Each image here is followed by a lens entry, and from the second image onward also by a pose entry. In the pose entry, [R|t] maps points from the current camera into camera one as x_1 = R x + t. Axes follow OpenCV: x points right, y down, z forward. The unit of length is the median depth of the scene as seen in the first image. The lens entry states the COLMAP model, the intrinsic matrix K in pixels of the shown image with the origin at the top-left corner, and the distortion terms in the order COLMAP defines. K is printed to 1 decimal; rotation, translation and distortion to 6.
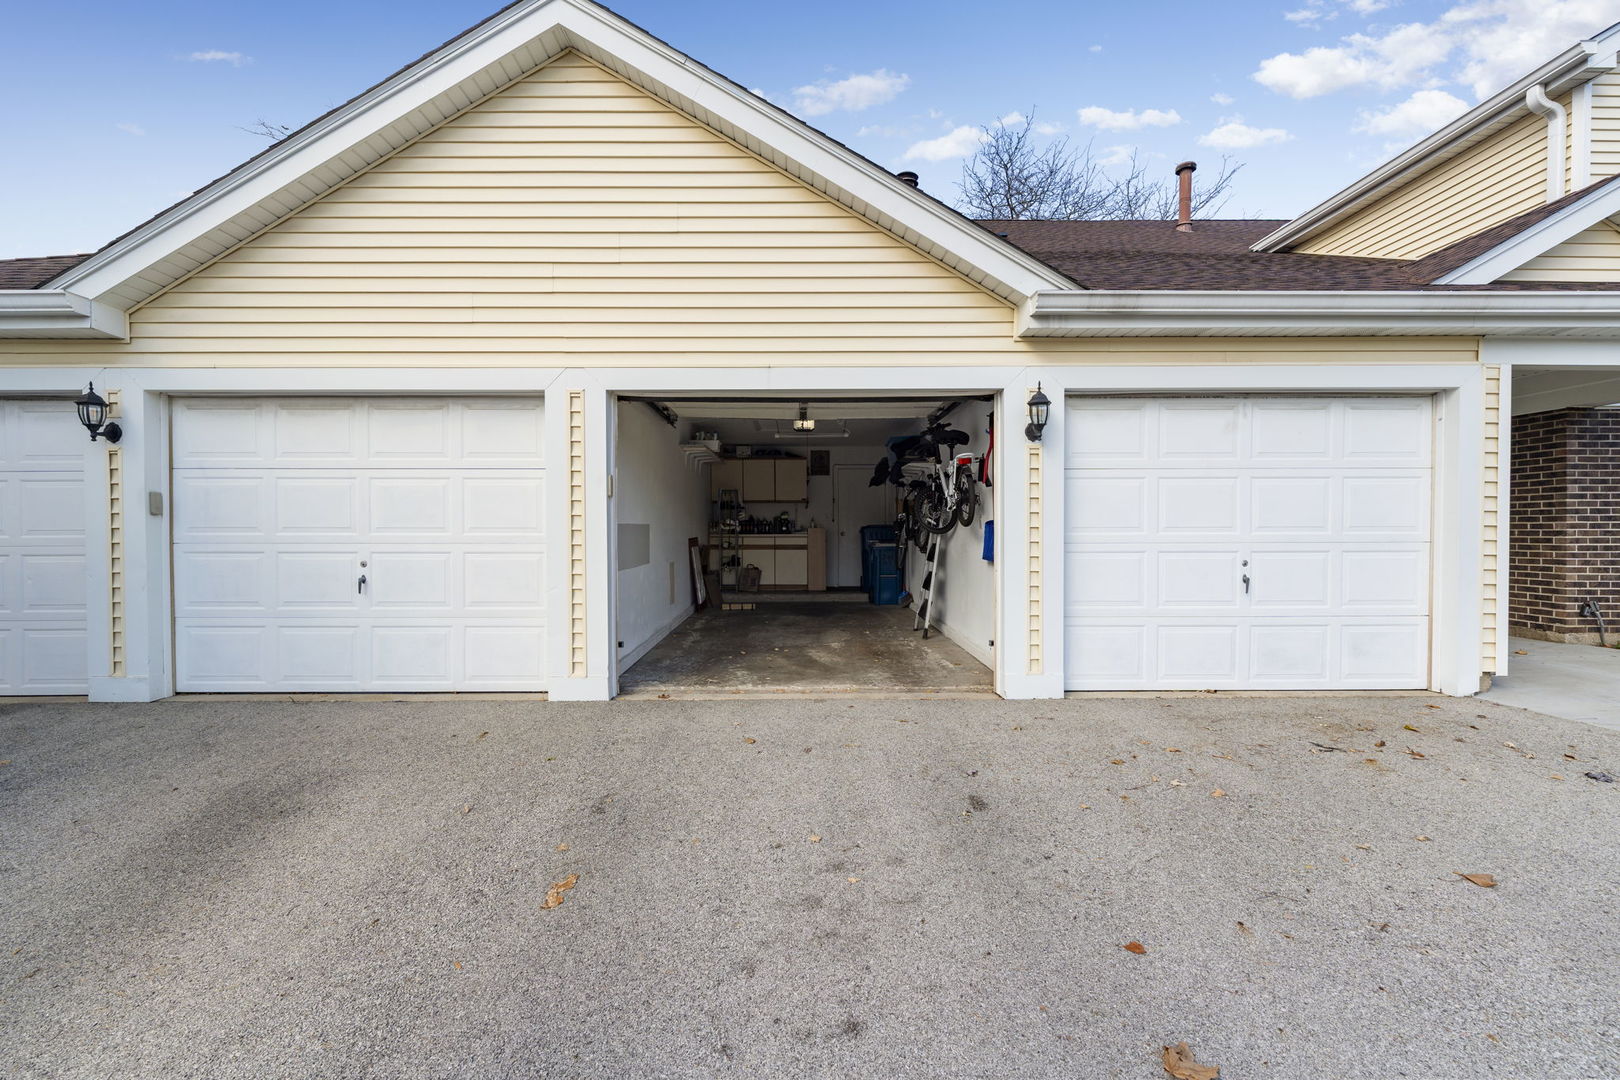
lens RADIAL K [[650.9, 0, 807.2], [0, 650.9, 532.9], [0, 0, 1]] dist [-0.000045, 0.000024]
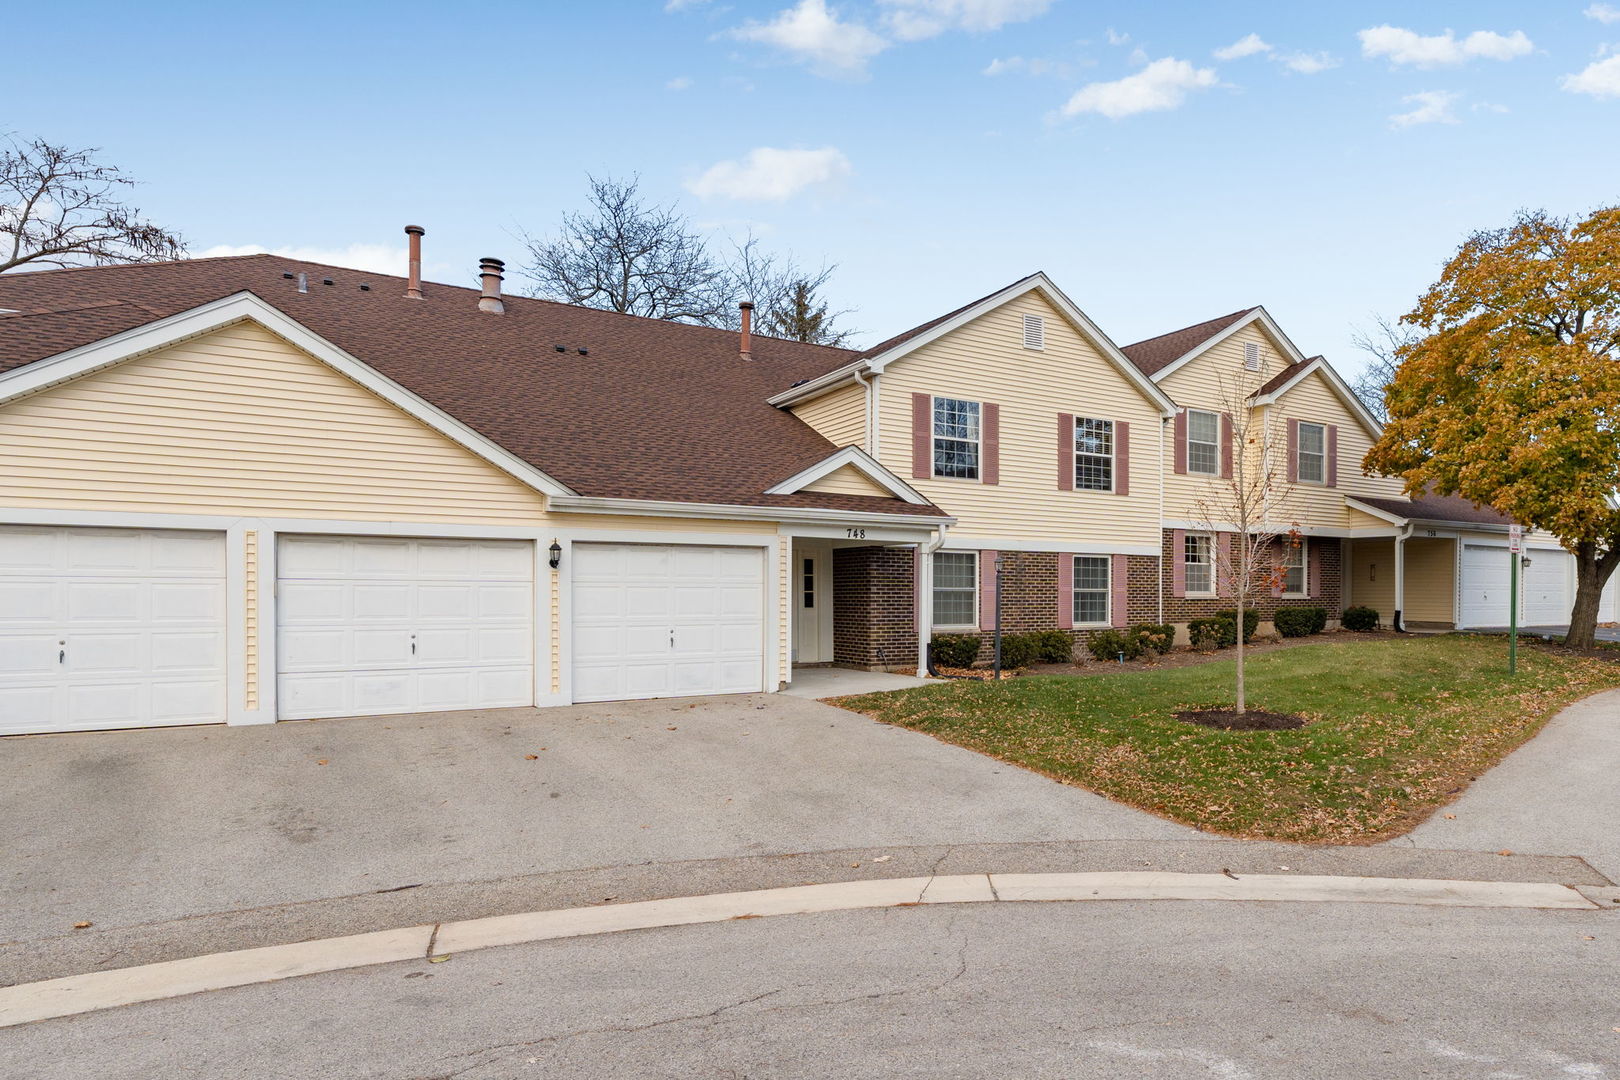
lens RADIAL K [[694.6, 0, 809.4], [0, 694.6, 602.0], [0, 0, 1]] dist [0.001617, 0.000094]
pose [[0.839569, 0.005150, 0.543229, -0.116527], [-0.001773, 0.999976, -0.006741, -0.030313], [-0.543251, 0.004696, 0.839557, -1.043897]]
